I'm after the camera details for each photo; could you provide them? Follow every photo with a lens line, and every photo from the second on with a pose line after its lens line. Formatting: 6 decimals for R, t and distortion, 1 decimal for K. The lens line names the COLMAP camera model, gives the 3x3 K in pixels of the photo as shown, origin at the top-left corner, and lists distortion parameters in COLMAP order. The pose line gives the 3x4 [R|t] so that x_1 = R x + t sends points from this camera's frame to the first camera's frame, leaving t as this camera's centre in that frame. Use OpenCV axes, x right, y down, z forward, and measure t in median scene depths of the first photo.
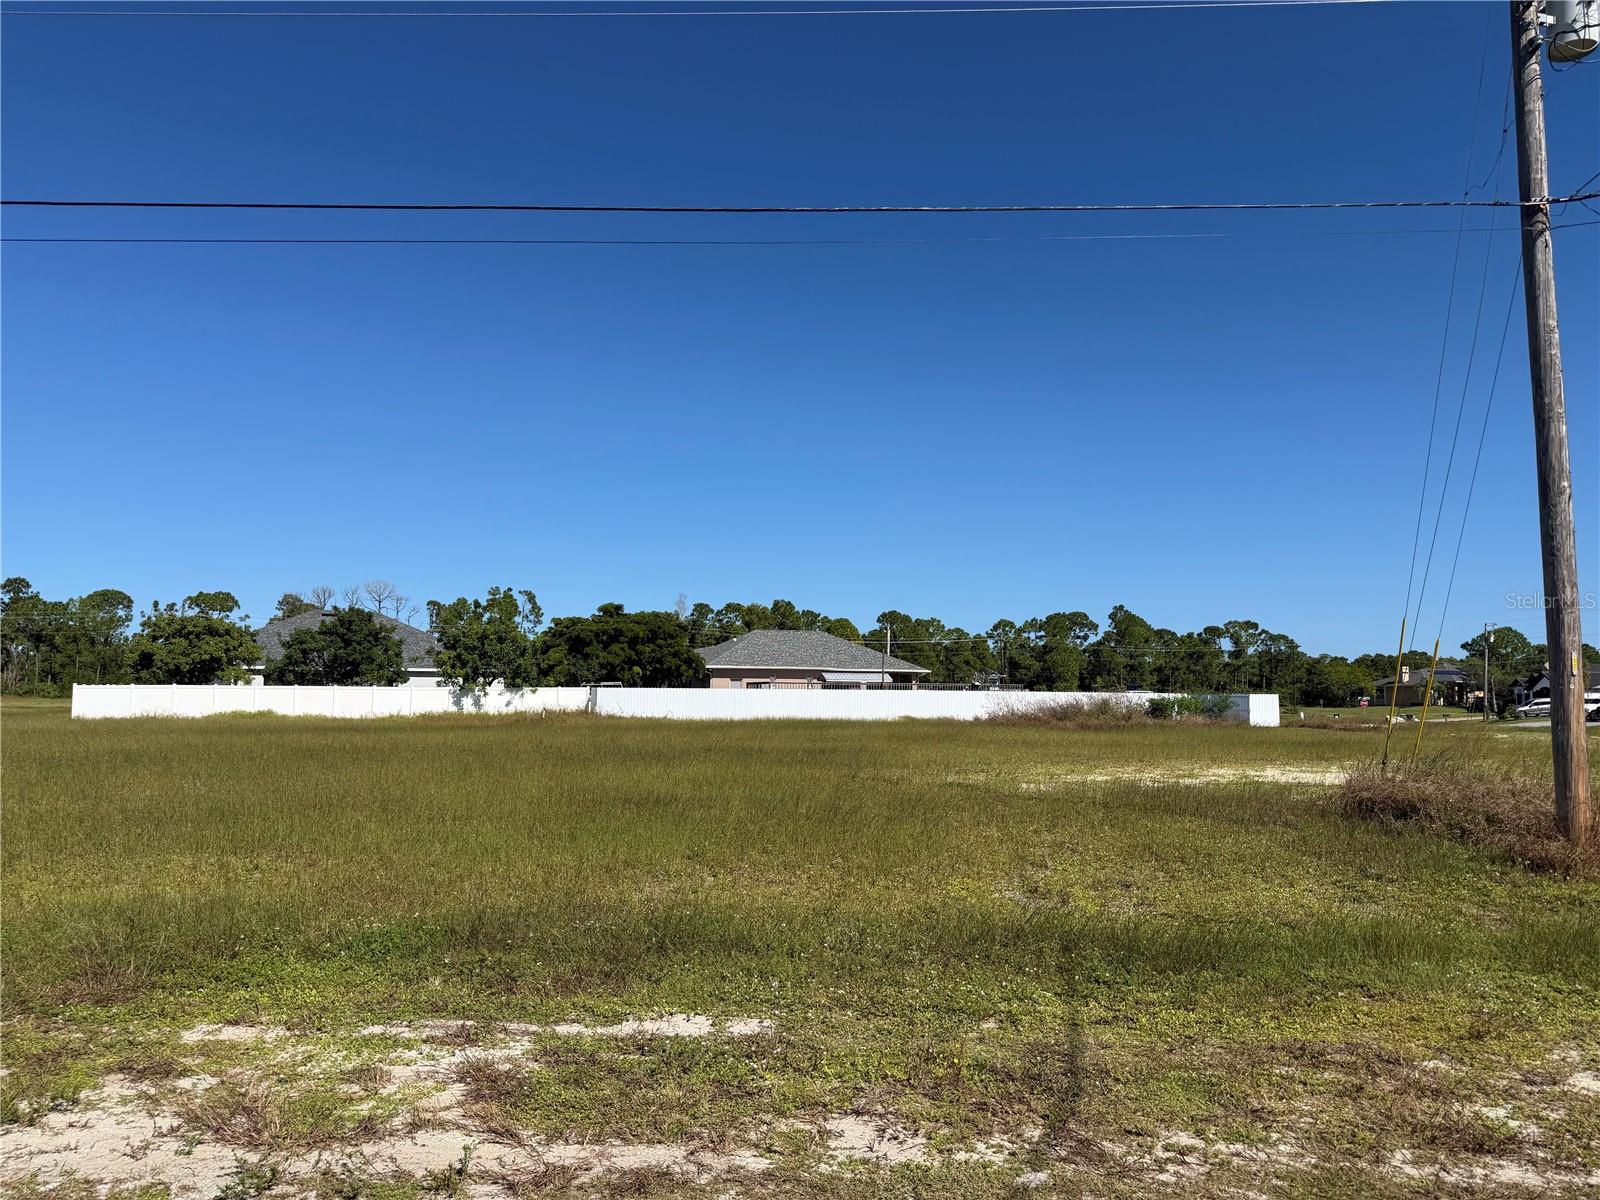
lens RADIAL K [[1116.9, 0, 805.7], [0, 1116.9, 604.2], [0, 0, 1]] dist [0.085791, -0.105737]
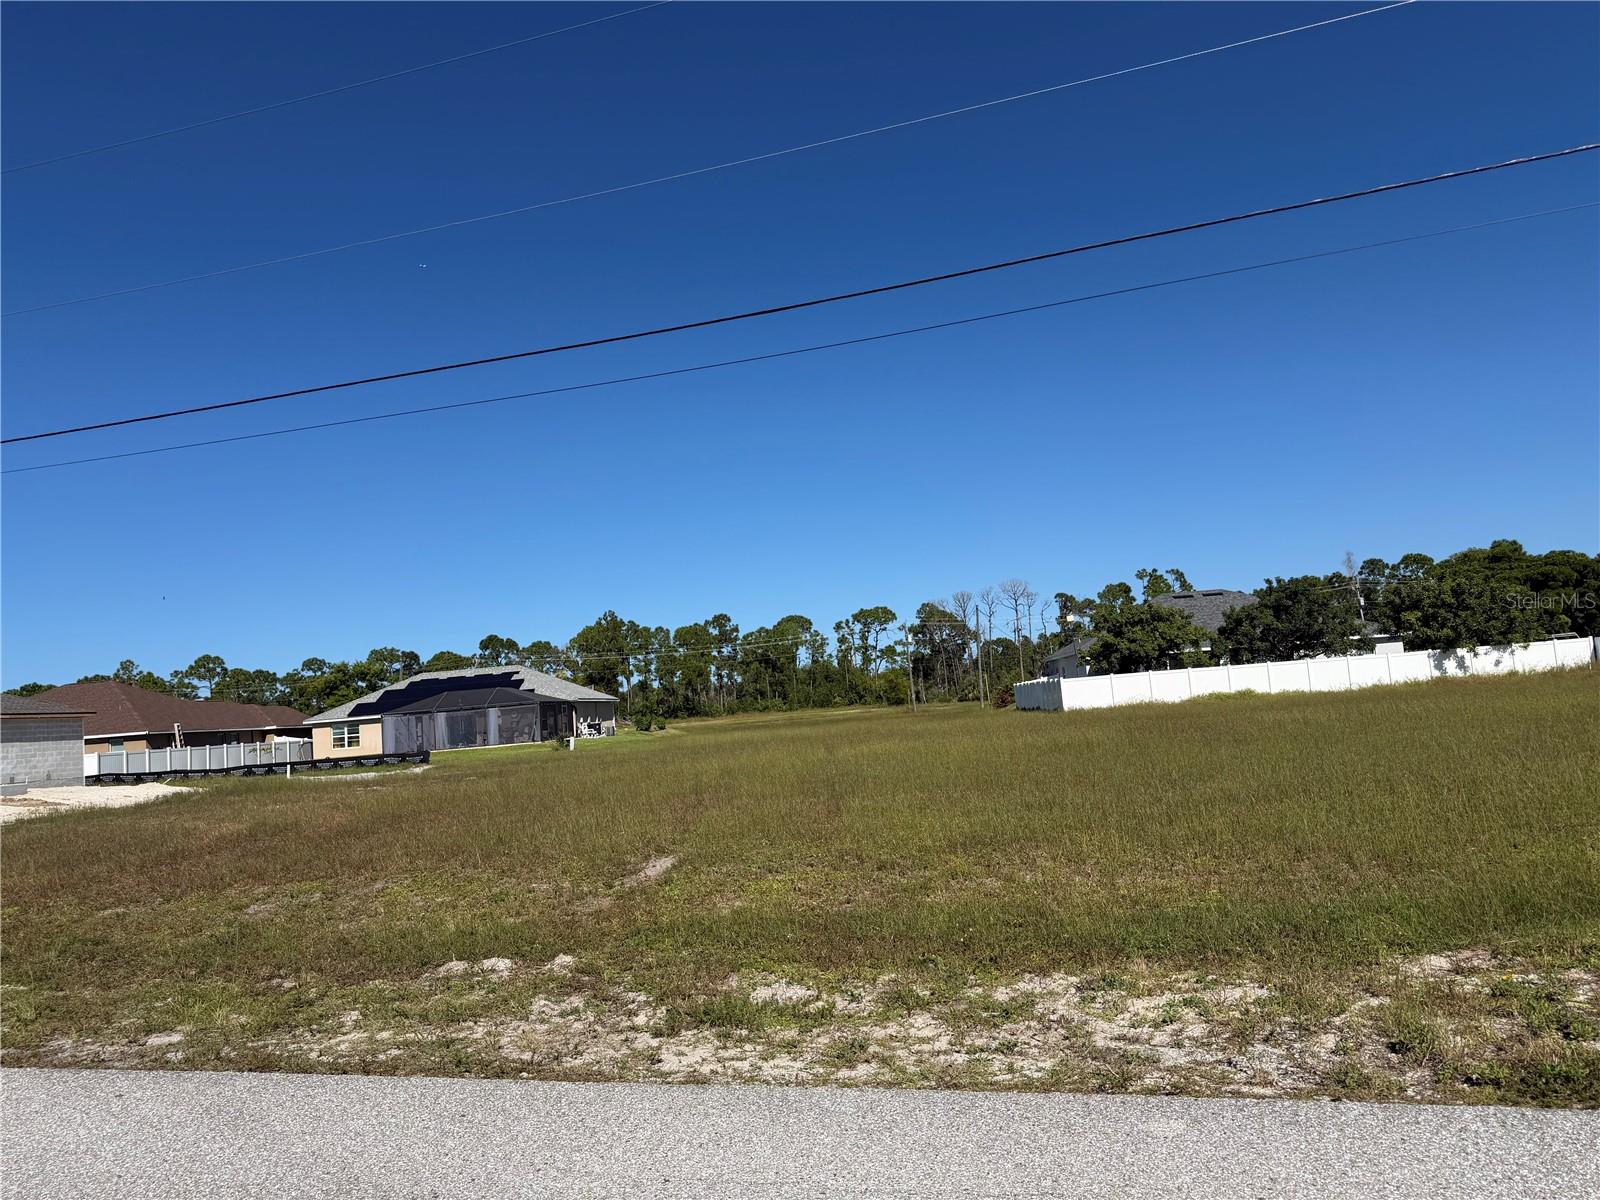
lens RADIAL K [[1114.7, 0, 802.2], [0, 1114.7, 606.0], [0, 0, 1]] dist [0.108614, -0.154004]
pose [[0.902906, -0.114291, -0.414365, -0.370048], [0.118106, 0.992864, -0.016499, -0.006246], [0.413294, -0.034042, 0.909961, -0.039336]]
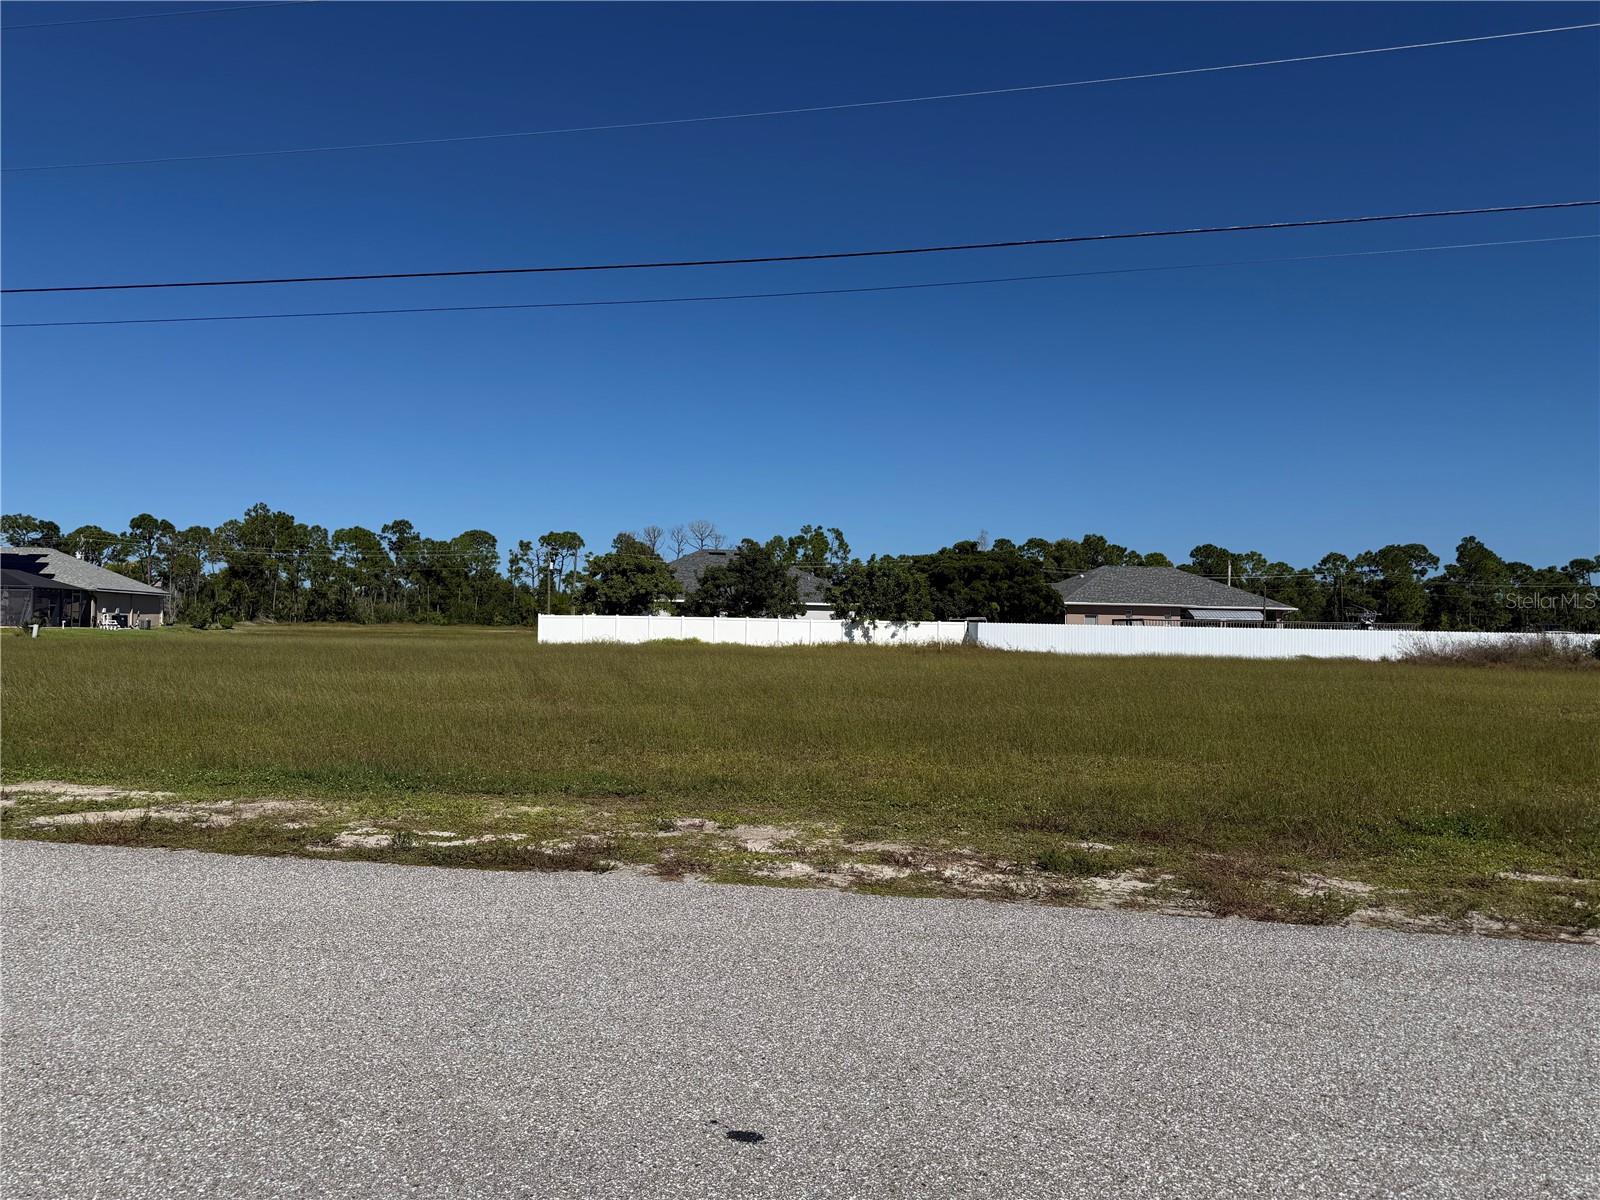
lens RADIAL K [[1108.9, 0, 802.8], [0, 1108.9, 602.0], [0, 0, 1]] dist [0.206246, -0.366849]
pose [[0.972901, 0.005950, -0.231146, -0.099988], [0.007102, 0.998428, 0.055593, -0.003508], [0.231113, -0.055728, 0.971330, -0.049734]]
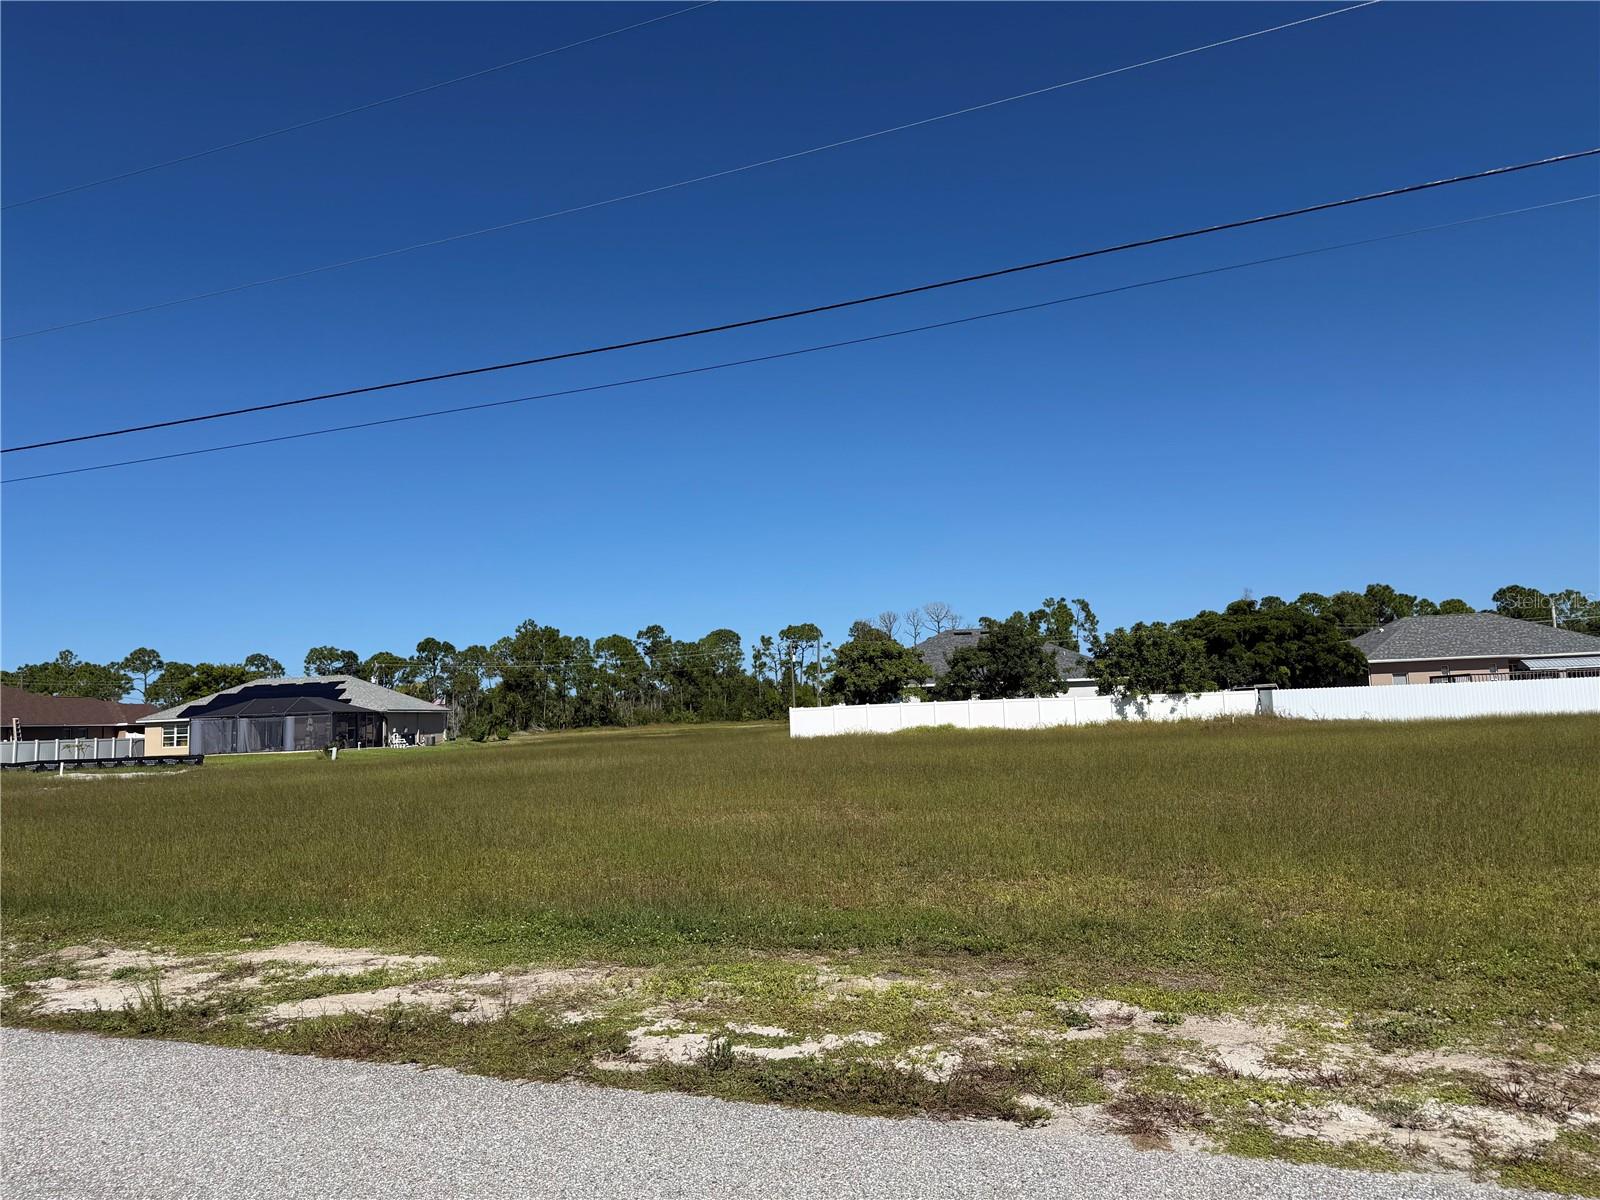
lens RADIAL K [[1114.3, 0, 801.2], [0, 1114.3, 593.3], [0, 0, 1]] dist [0.102301, -0.141846]
pose [[0.901047, -0.089241, -0.424442, -0.127193], [0.081343, 0.996009, -0.036733, -0.002243], [0.426026, -0.001427, 0.904710, -0.014276]]
